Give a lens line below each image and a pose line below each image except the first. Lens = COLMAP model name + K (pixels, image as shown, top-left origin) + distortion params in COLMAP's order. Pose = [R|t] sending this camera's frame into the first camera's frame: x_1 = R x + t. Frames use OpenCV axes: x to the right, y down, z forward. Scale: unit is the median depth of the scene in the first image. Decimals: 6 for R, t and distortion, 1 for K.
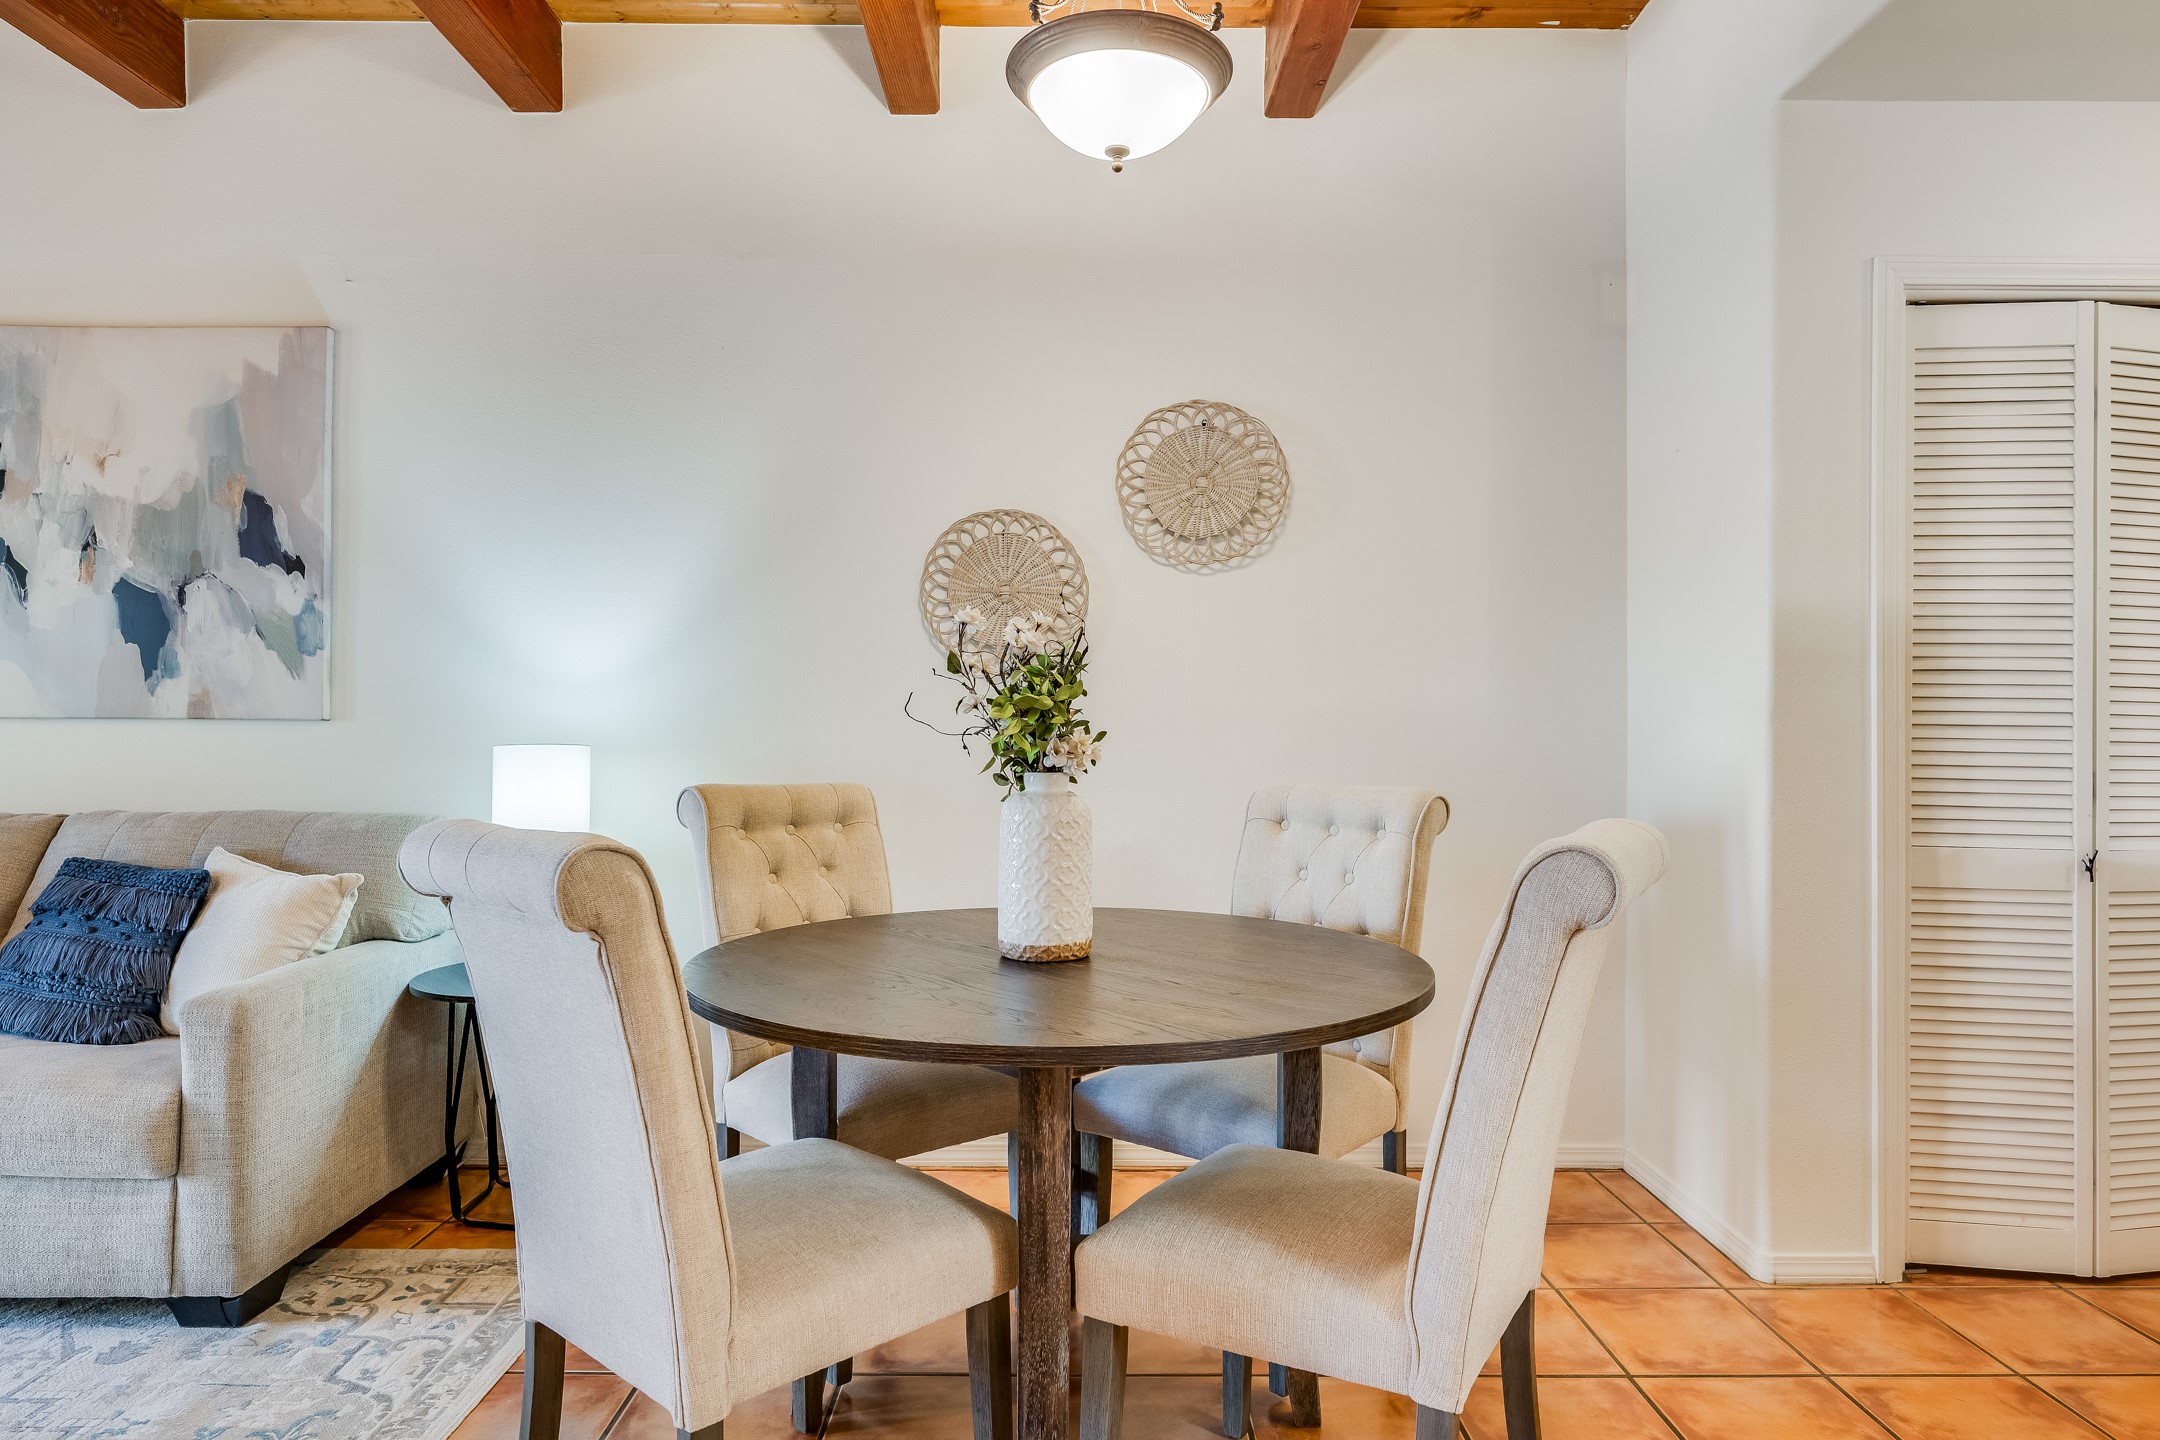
lens RADIAL K [[1272.7, 0, 1081.1], [0, 1272.7, 725.7], [0, 0, 1]] dist [-0.001265, -0.000297]
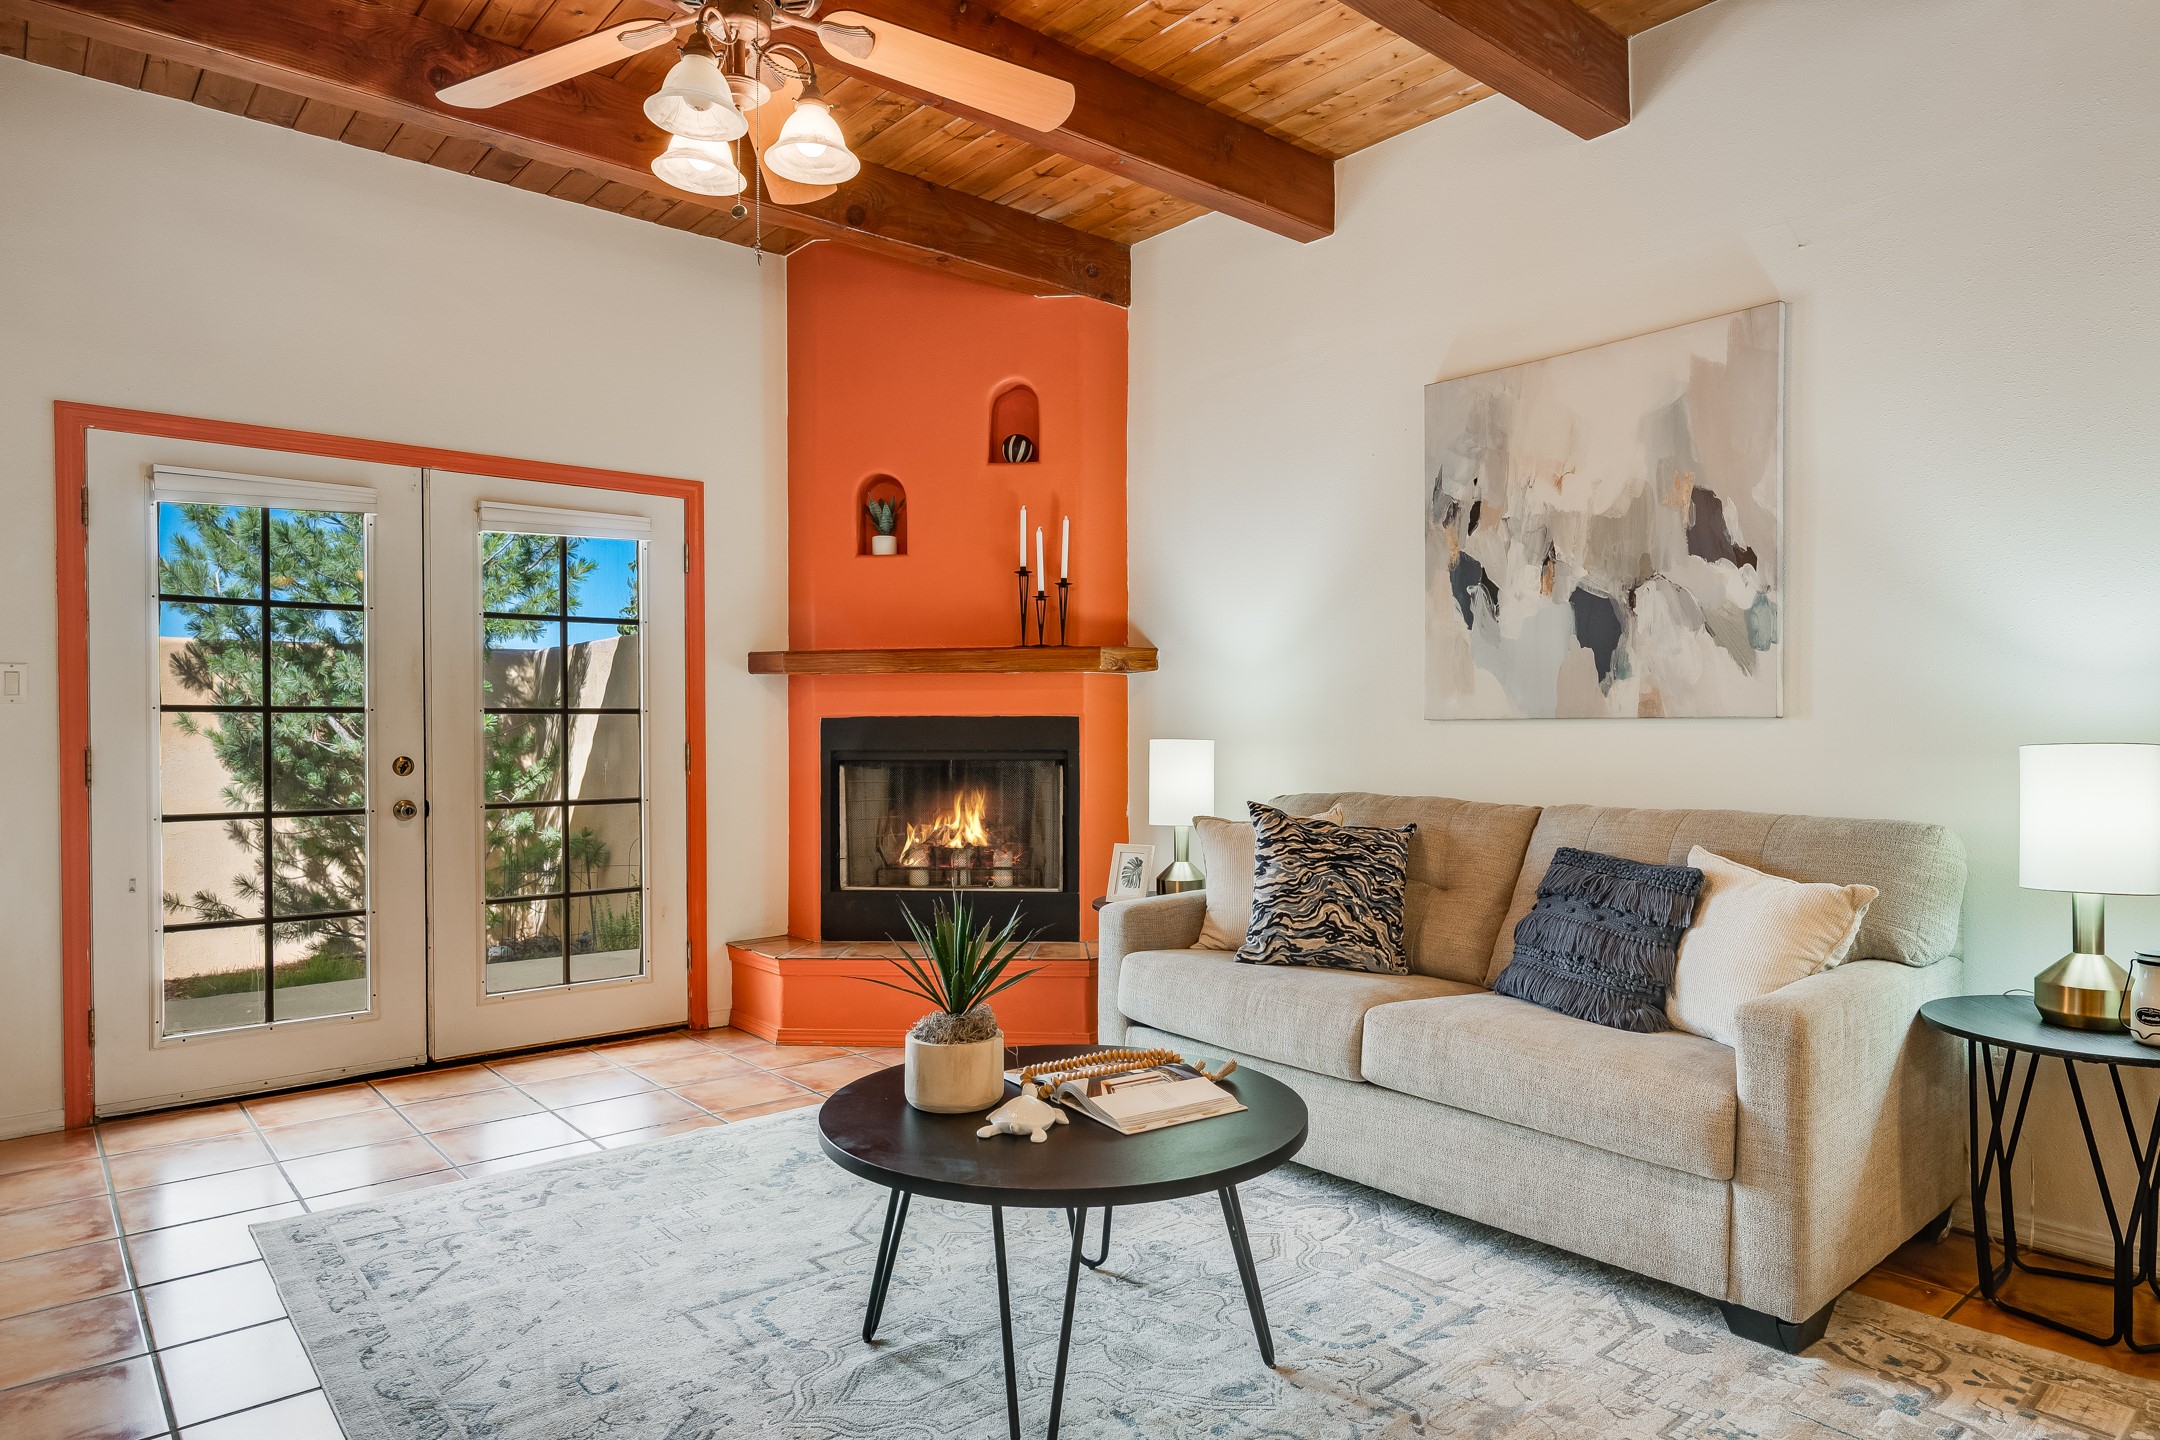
lens RADIAL K [[1291.0, 0, 1079.2], [0, 1291.0, 738.9], [0, 0, 1]] dist [0.001596, -0.000589]
pose [[0.643515, -0.000930, -0.765433, -0.193979], [0.010453, 0.999917, 0.007573, -0.001173], [0.765362, -0.012874, 0.643472, -0.019924]]
